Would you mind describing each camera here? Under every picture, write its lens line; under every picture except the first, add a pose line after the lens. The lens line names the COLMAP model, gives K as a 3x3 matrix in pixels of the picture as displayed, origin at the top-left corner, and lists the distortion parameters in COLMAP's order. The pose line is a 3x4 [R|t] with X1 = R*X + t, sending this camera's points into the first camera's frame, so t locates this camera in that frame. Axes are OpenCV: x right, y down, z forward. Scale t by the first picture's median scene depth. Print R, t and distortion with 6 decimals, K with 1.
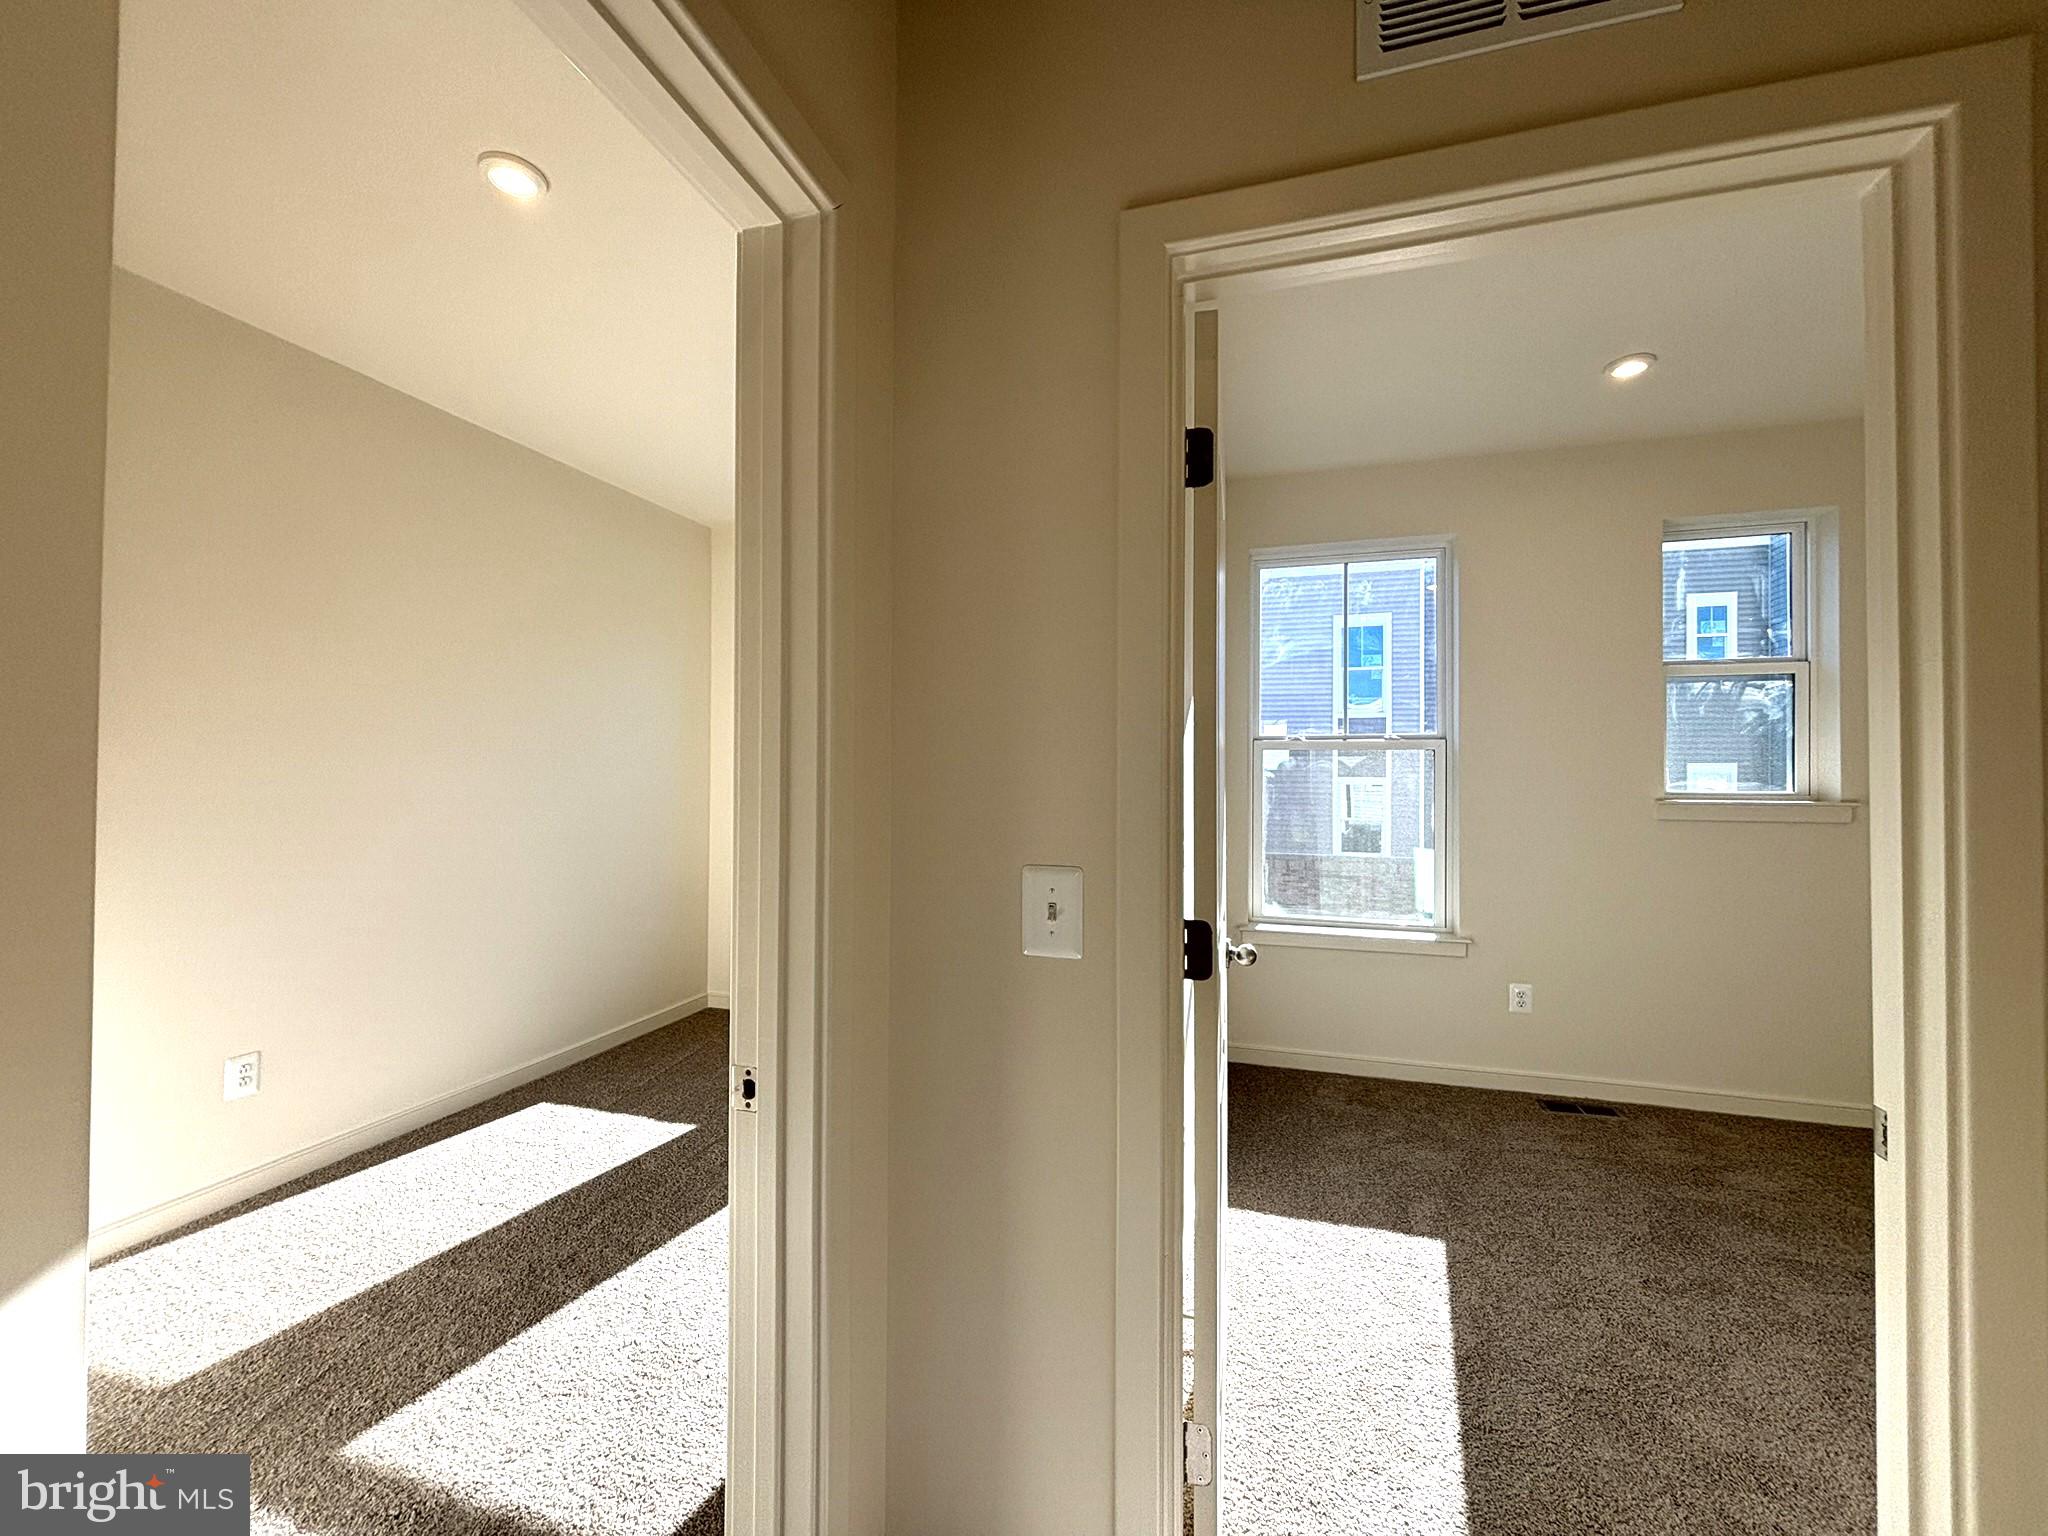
lens RADIAL K [[827.7, 0, 1026.9], [0, 827.7, 761.4], [0, 0, 1]] dist [-0.023754, 0.015610]
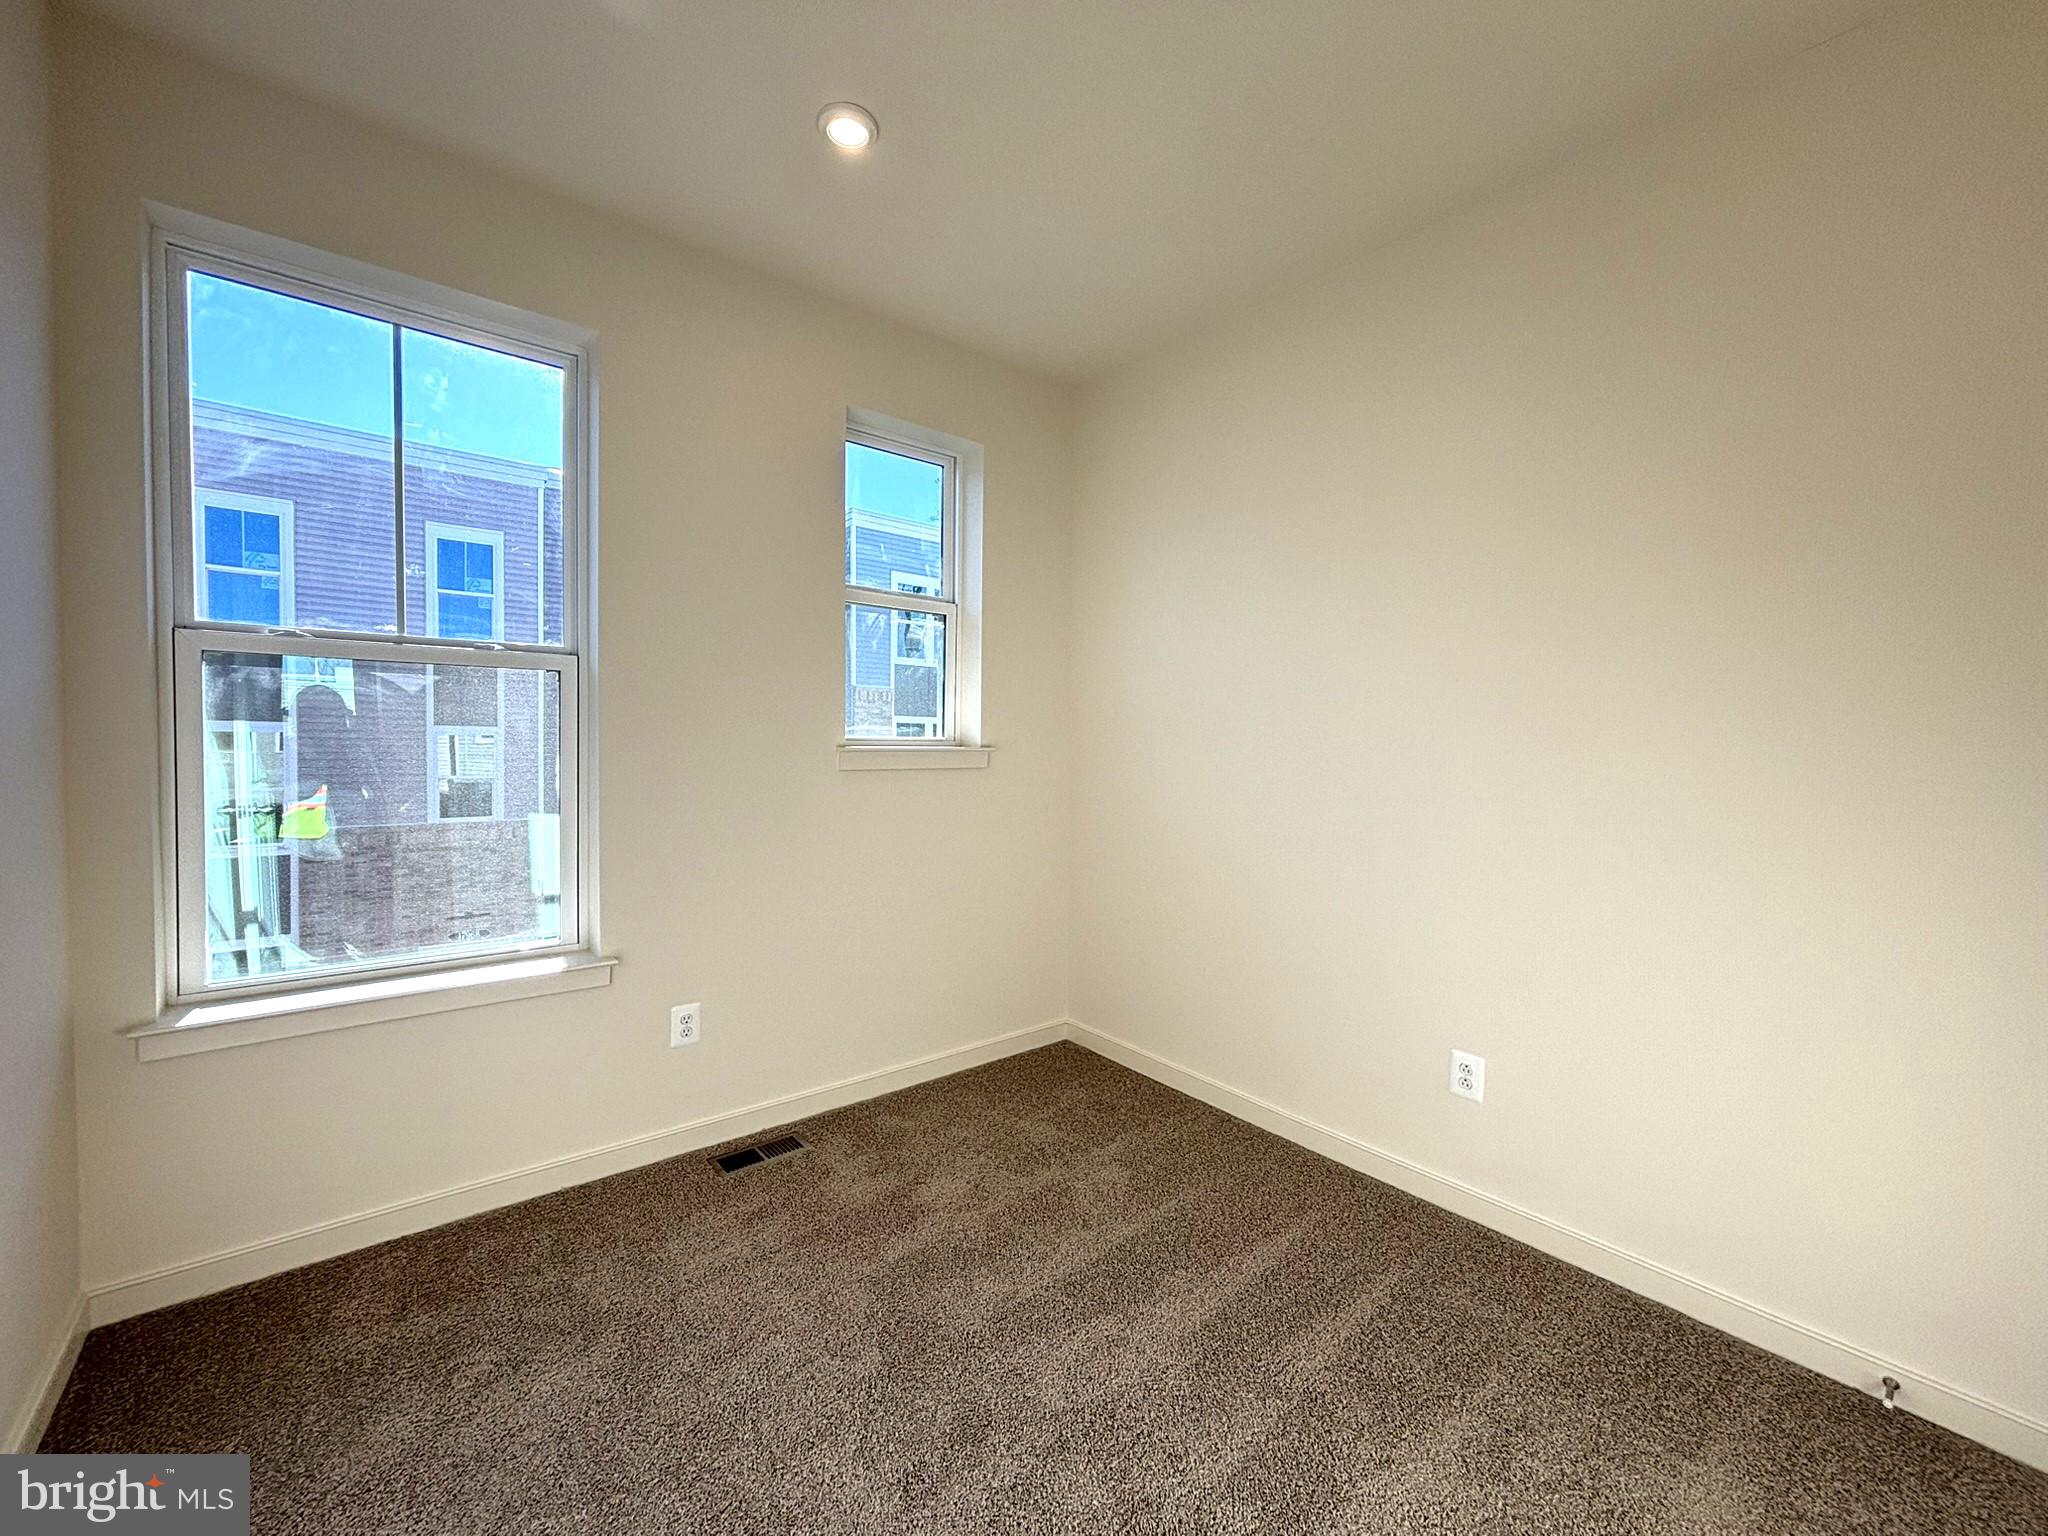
lens RADIAL K [[827.7, 0, 1026.9], [0, 827.7, 761.4], [0, 0, 1]] dist [-0.023754, 0.015610]
pose [[0.557359, -0.023438, 0.829941, 0.177139], [-0.025316, 0.998657, 0.045203, 0.017804], [-0.829886, -0.046205, 0.556017, 0.367316]]
